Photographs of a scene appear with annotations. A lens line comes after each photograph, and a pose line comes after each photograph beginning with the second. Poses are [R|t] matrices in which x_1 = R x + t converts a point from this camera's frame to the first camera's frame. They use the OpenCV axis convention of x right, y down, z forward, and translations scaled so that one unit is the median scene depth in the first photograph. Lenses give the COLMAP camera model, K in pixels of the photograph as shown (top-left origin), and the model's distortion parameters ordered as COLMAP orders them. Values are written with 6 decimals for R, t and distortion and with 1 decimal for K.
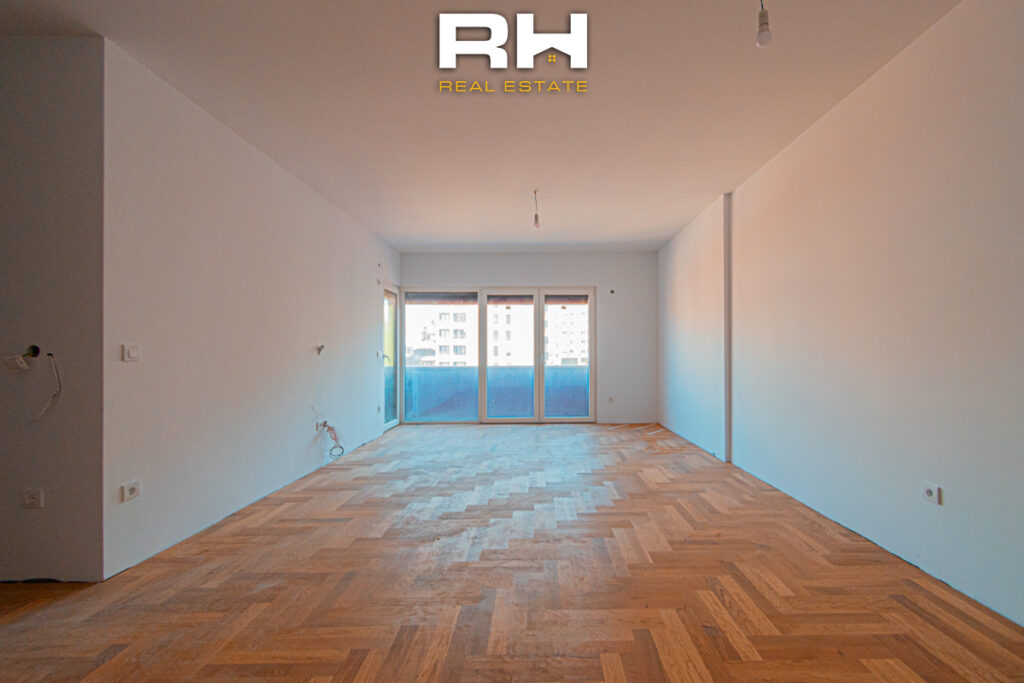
lens RADIAL K [[462.3, 0, 531.2], [0, 462.3, 340.9], [0, 0, 1]] dist [0.000031, 0.000428]
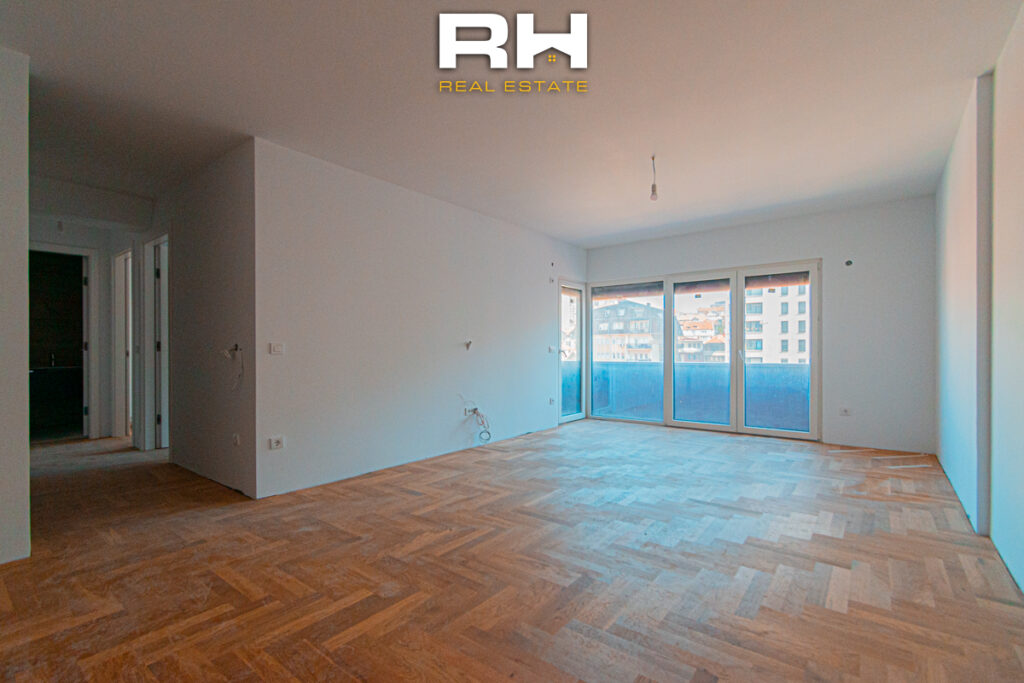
lens RADIAL K [[453.4, 0, 505.0], [0, 453.4, 341.1], [0, 0, 1]] dist [0.002922, 0.000305]
pose [[0.780141, -0.010376, -0.625518, 0.313465], [0.017218, 0.999840, 0.004889, 0.004338], [0.625367, -0.014584, 0.780195, 0.175936]]
